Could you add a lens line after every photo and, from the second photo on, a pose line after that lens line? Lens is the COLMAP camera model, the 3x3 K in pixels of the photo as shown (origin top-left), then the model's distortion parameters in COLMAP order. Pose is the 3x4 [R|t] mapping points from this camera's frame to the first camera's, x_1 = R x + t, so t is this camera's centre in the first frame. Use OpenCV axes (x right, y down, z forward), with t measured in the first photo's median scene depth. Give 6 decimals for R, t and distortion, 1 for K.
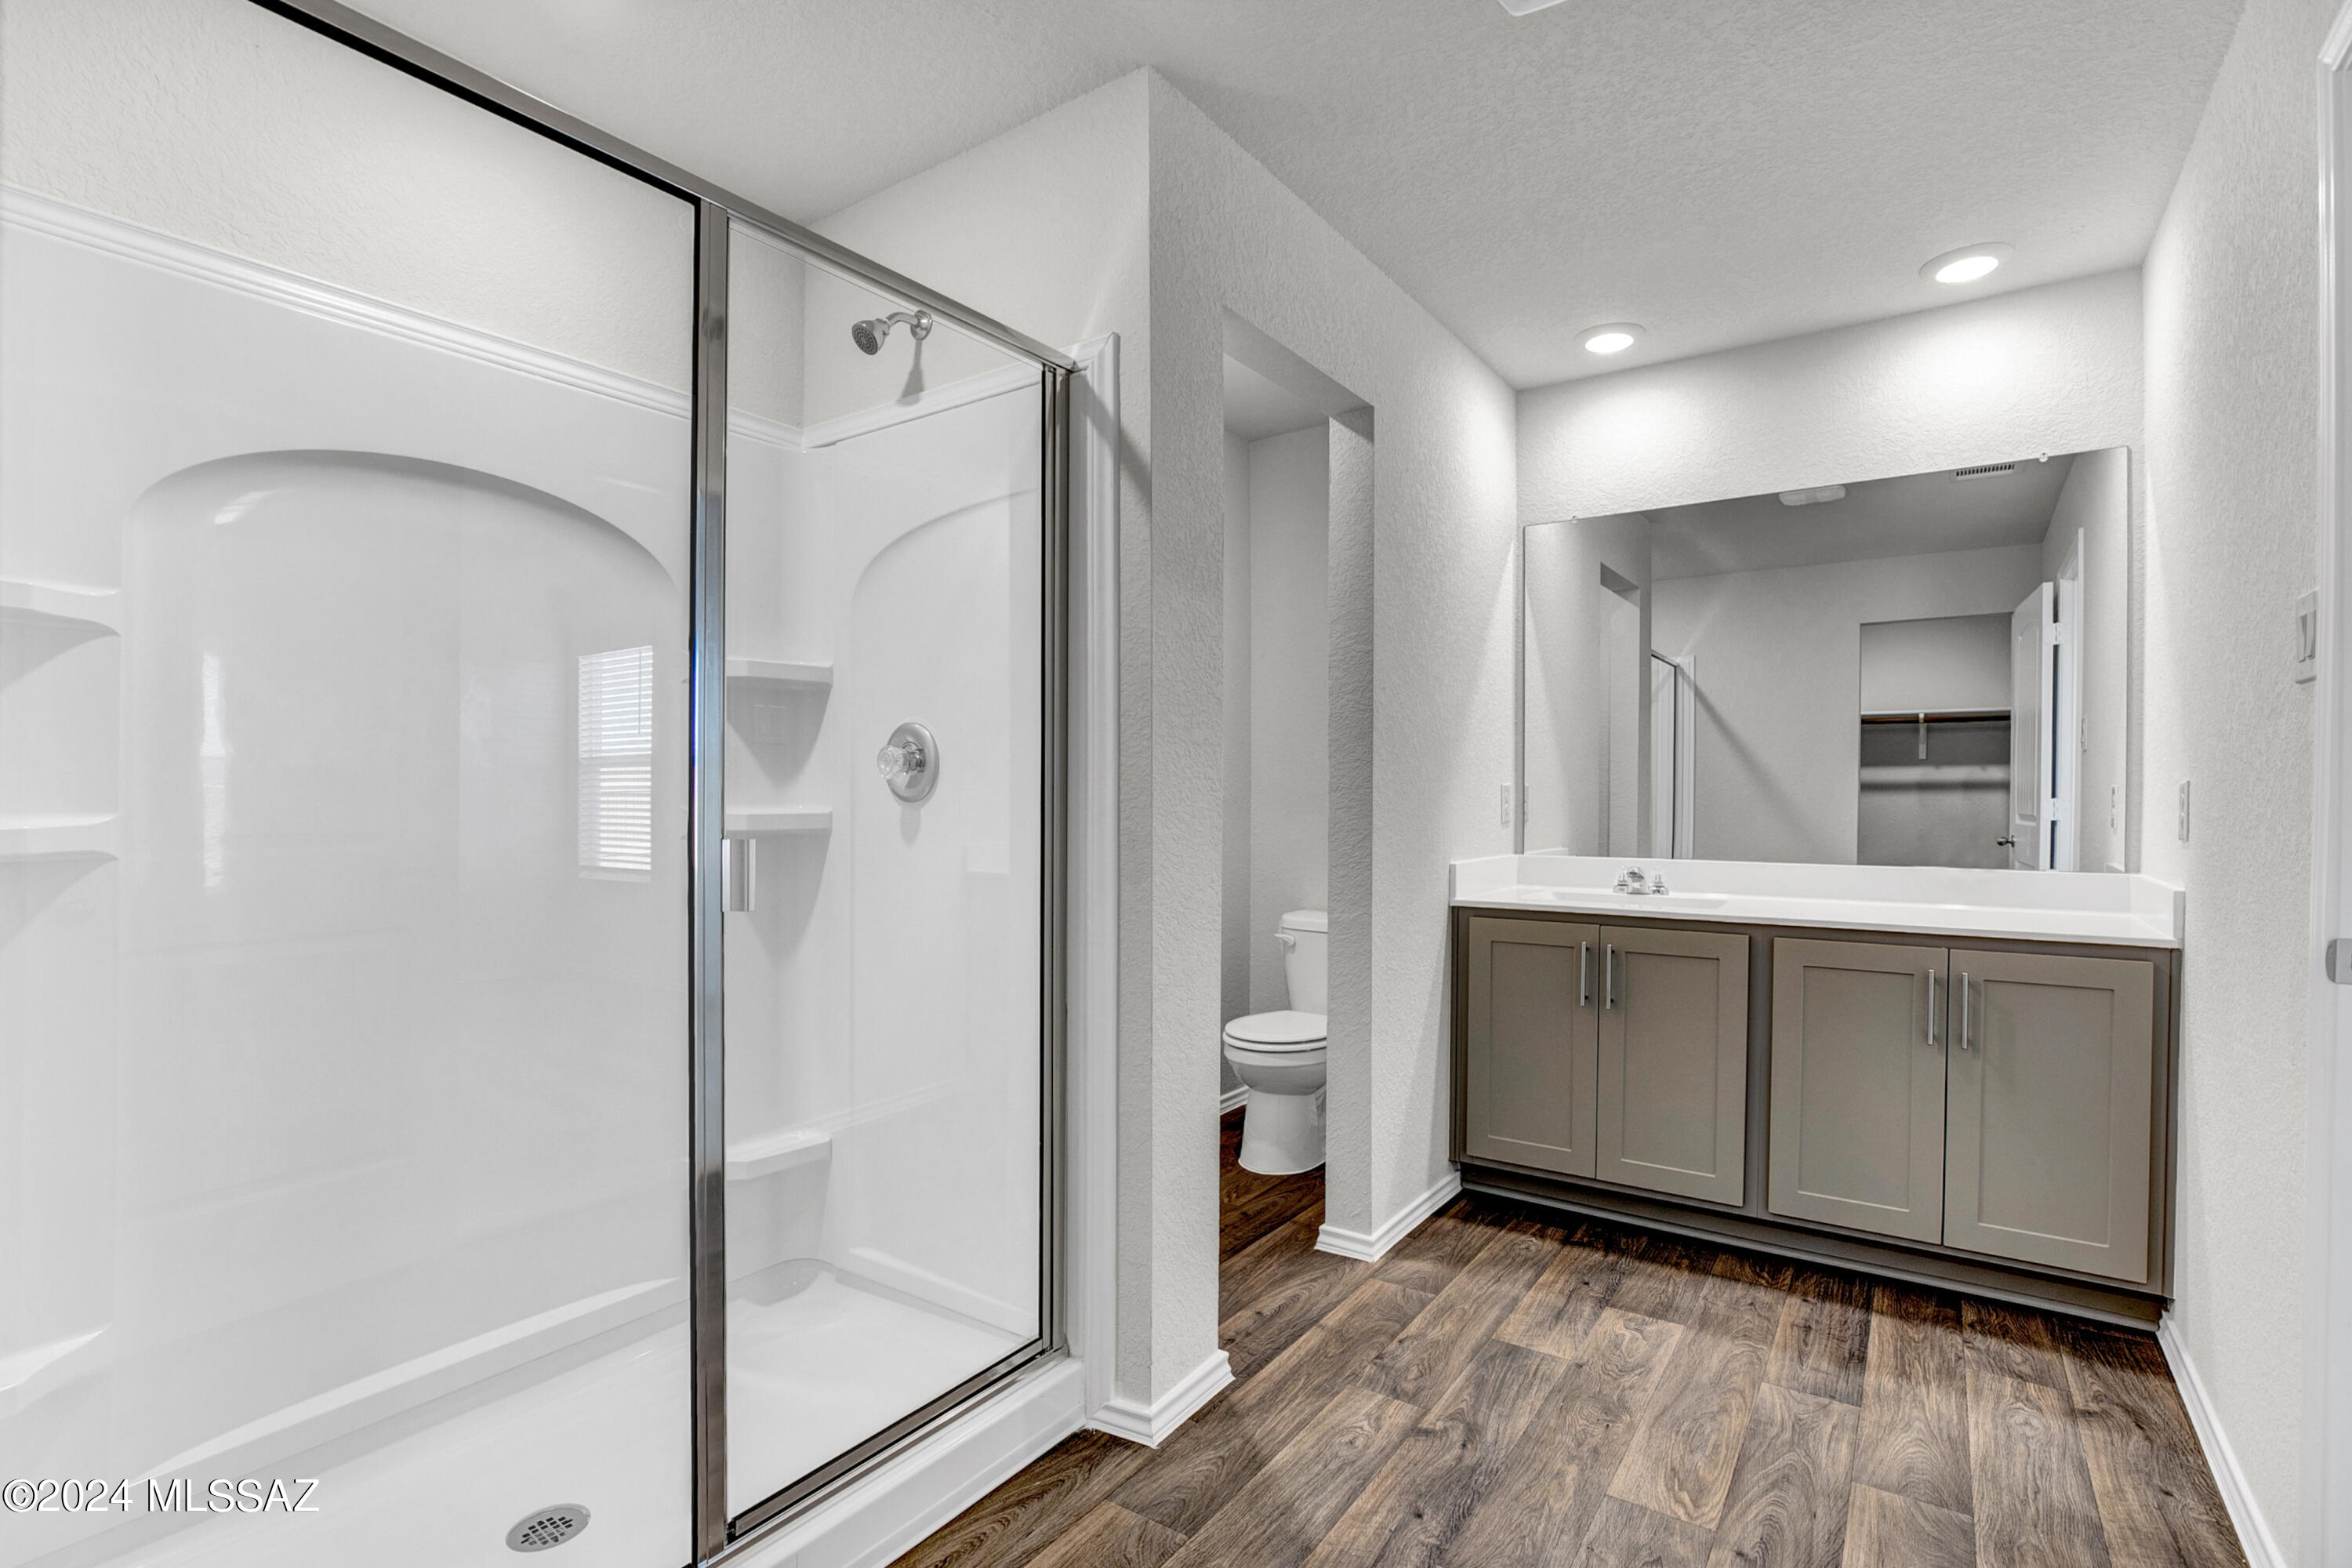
lens RADIAL K [[1101.2, 0, 1209.2], [0, 1101.2, 790.1], [0, 0, 1]] dist [-0.016921, 0.001868]
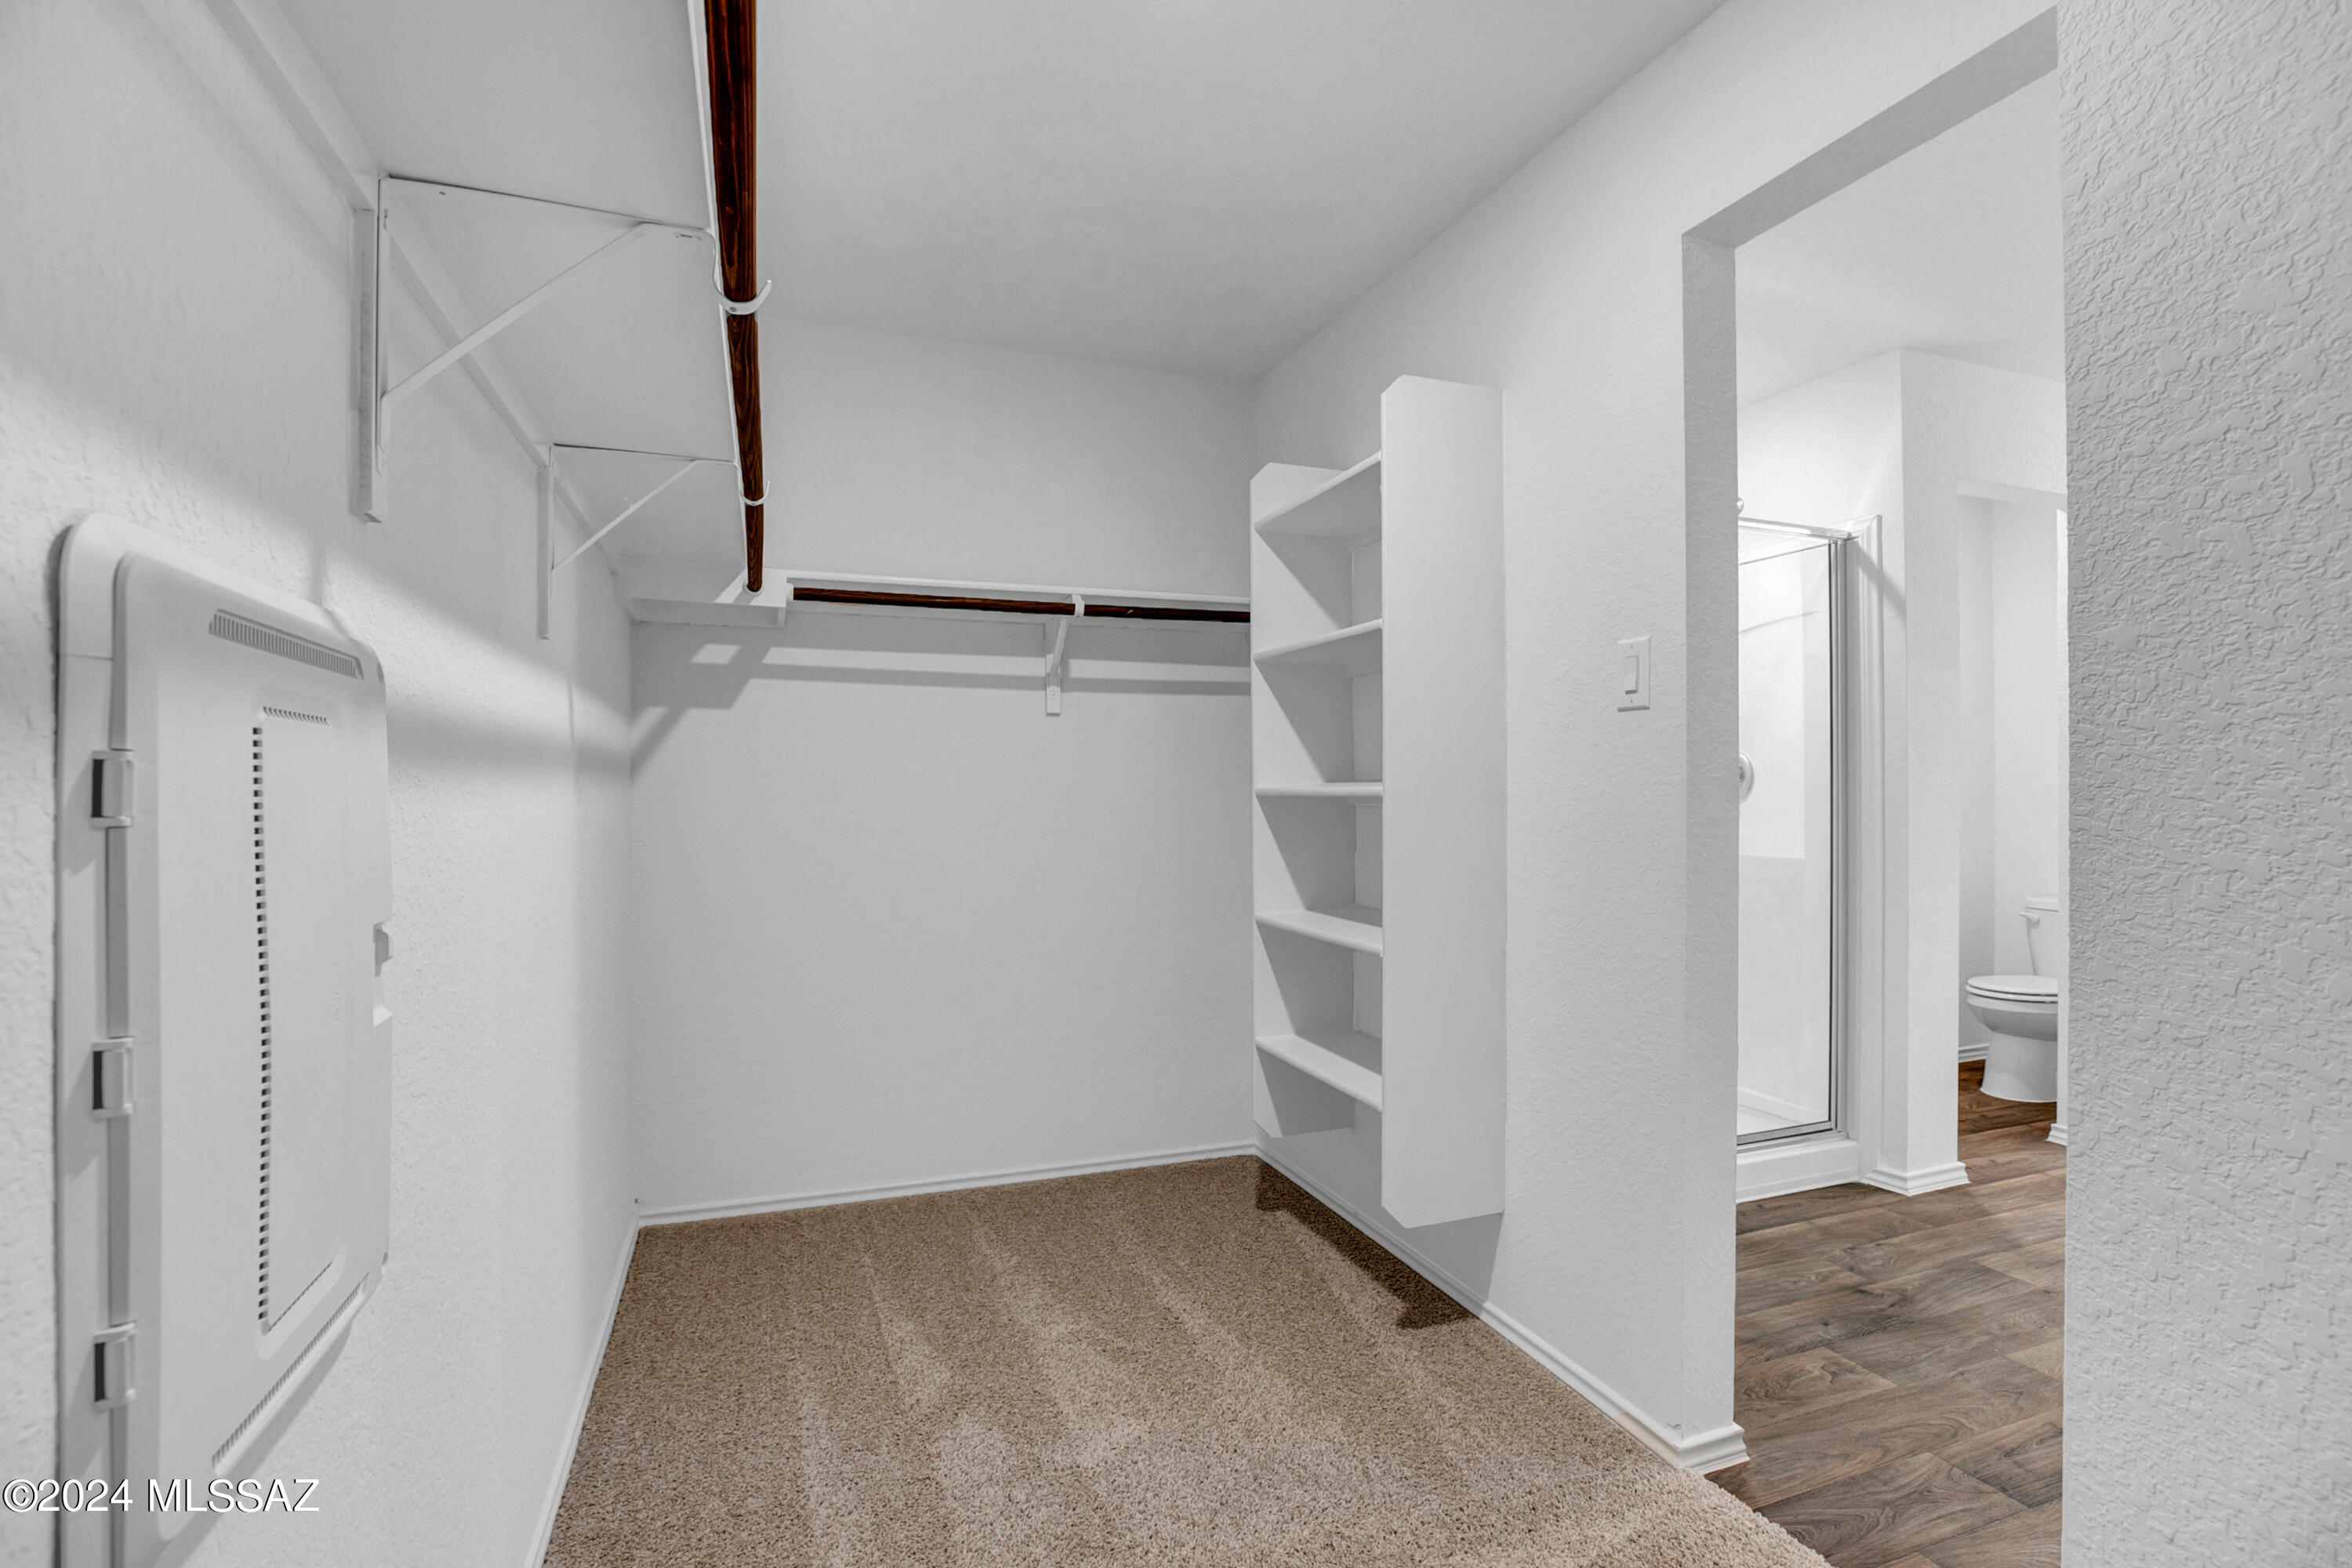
lens RADIAL K [[1101.2, 0, 1202.8], [0, 1101.2, 784.2], [0, 0, 1]] dist [-0.016921, 0.001868]
pose [[0.822755, -0.004372, -0.568380, 0.010263], [0.001289, 0.999982, -0.005826, -0.004961], [0.568395, 0.004061, 0.822746, -0.892750]]
